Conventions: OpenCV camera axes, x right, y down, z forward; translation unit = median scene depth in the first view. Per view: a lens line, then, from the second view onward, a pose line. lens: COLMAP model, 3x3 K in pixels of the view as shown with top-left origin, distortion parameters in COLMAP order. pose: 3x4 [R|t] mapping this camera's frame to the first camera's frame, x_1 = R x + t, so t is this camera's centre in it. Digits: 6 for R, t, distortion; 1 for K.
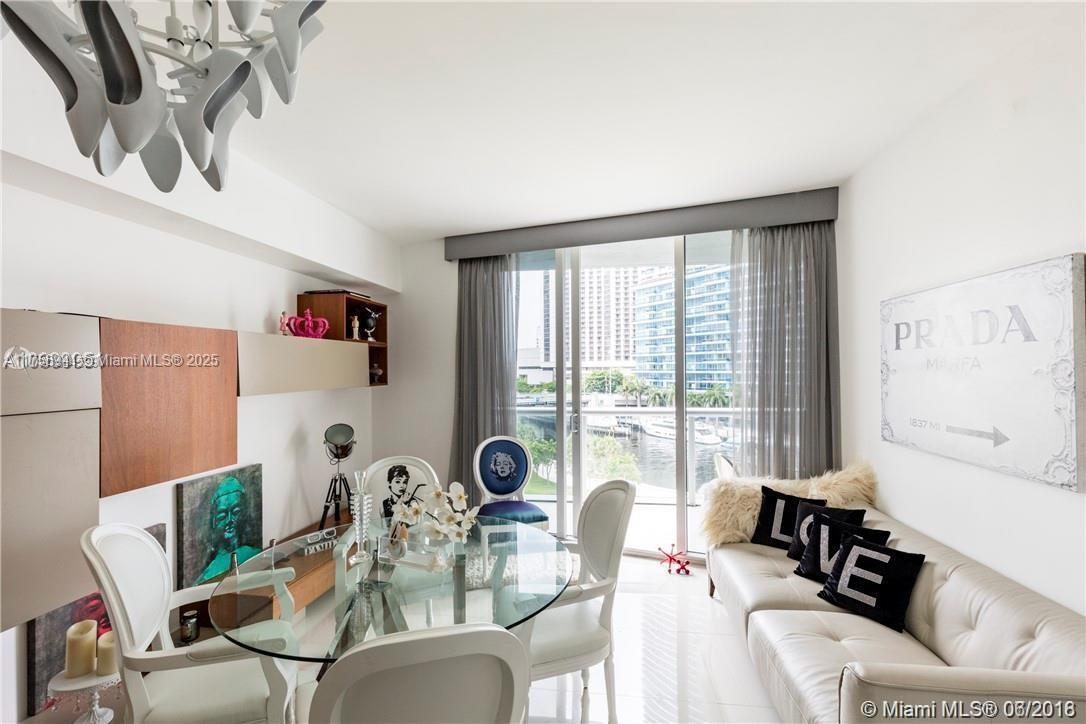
lens RADIAL K [[498.3, 0, 538.4], [0, 498.3, 367.9], [0, 0, 1]] dist [0.003930, -0.002628]
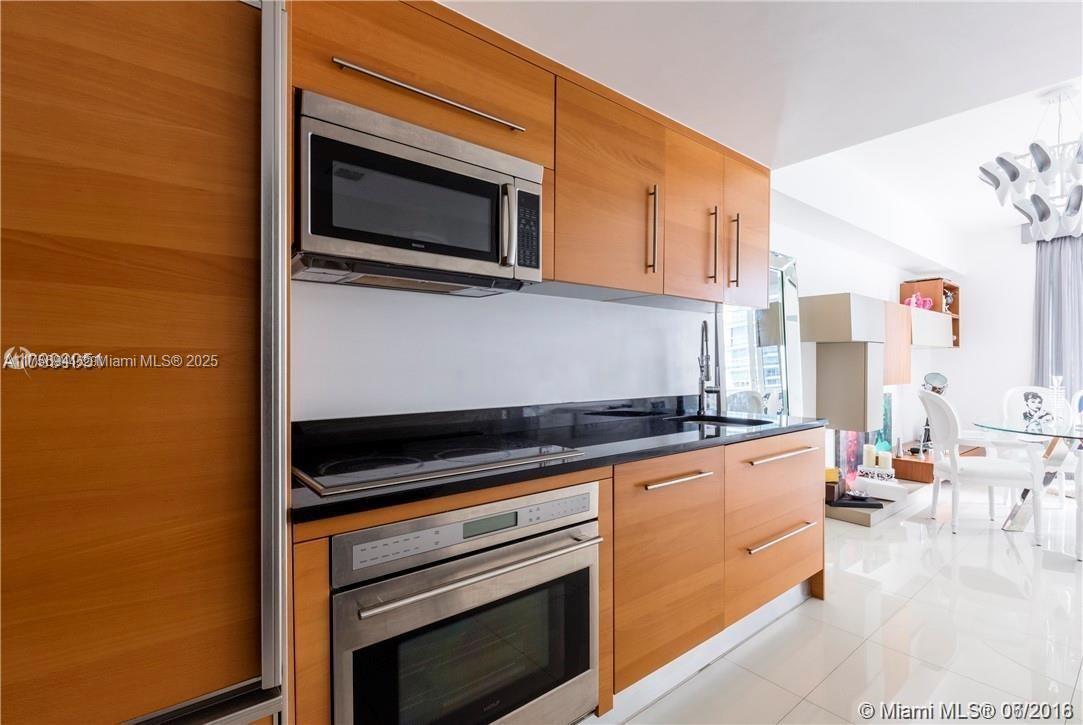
lens RADIAL K [[496.9, 0, 543.3], [0, 496.9, 365.8], [0, 0, 1]] dist [0.003930, -0.002628]
pose [[0.735386, 0.008729, -0.677593, -0.298910], [-0.003181, 0.999950, 0.009430, 0.096008], [0.677641, -0.004779, 0.735377, -0.897181]]
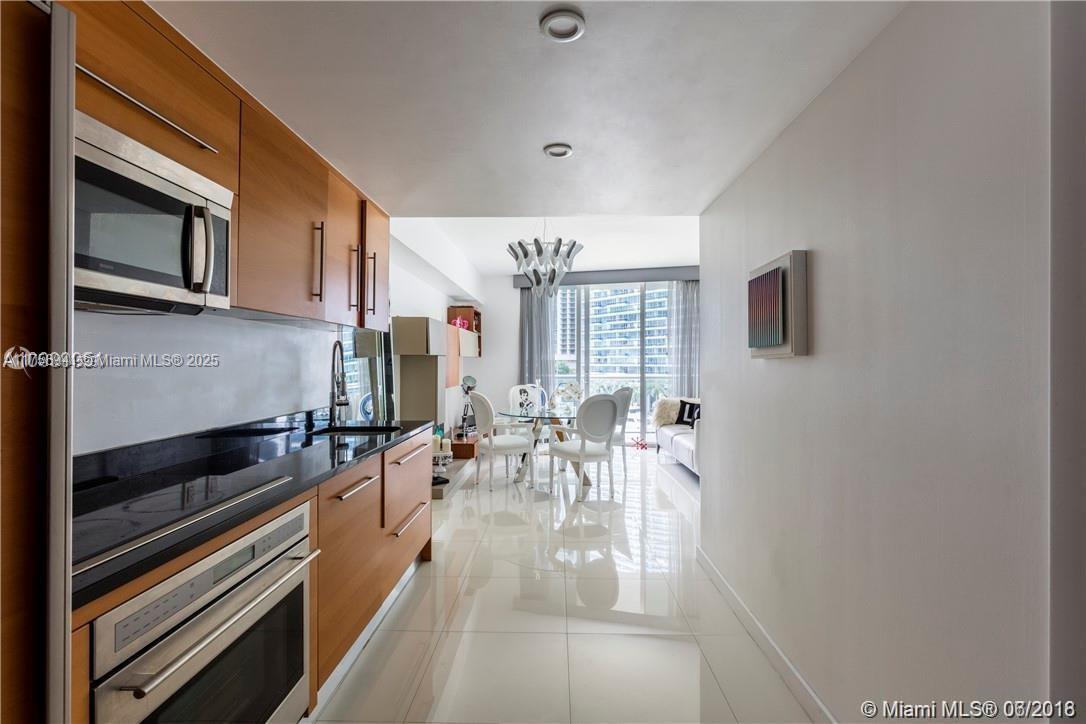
lens RADIAL K [[498.3, 0, 544.1], [0, 498.3, 357.5], [0, 0, 1]] dist [0.003930, -0.002628]
pose [[0.992608, 0.007942, 0.121105, -0.396490], [-0.007031, 0.999944, -0.007945, 0.063820], [-0.121161, 0.007035, 0.992608, -1.057266]]
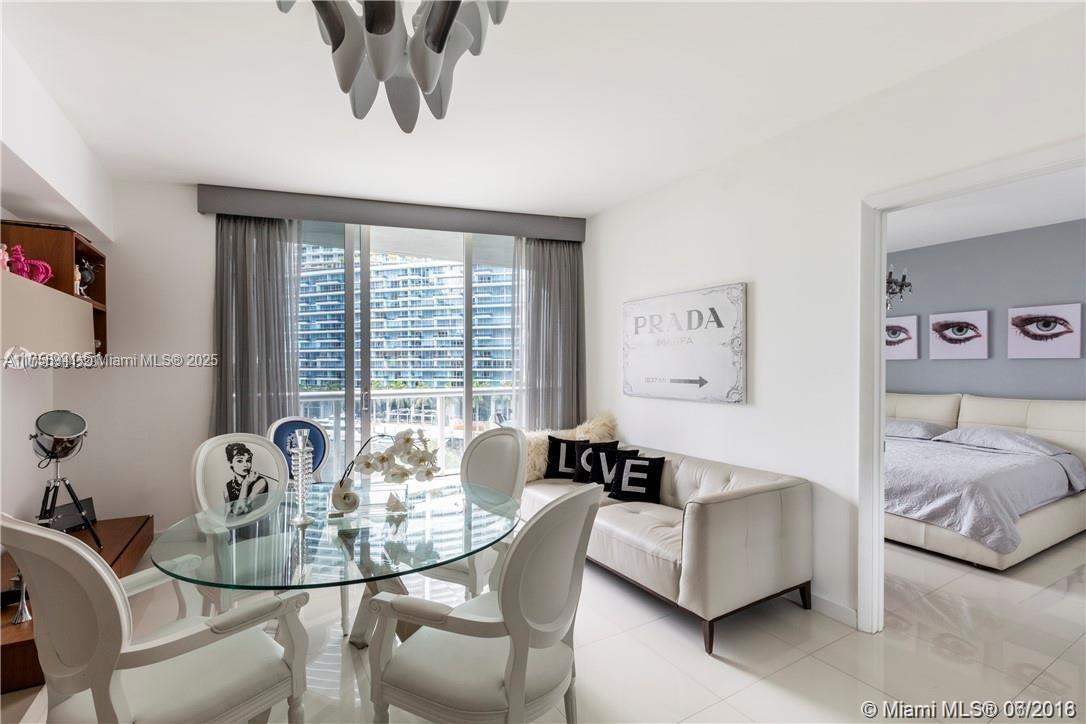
lens RADIAL K [[498.3, 0, 550.1], [0, 498.3, 370.7], [0, 0, 1]] dist [0.003930, -0.002628]
pose [[0.772077, 0.000488, 0.635528, -0.355766], [-0.006706, 0.999950, 0.007380, 0.051091], [-0.635493, -0.009960, 0.772042, -0.017087]]
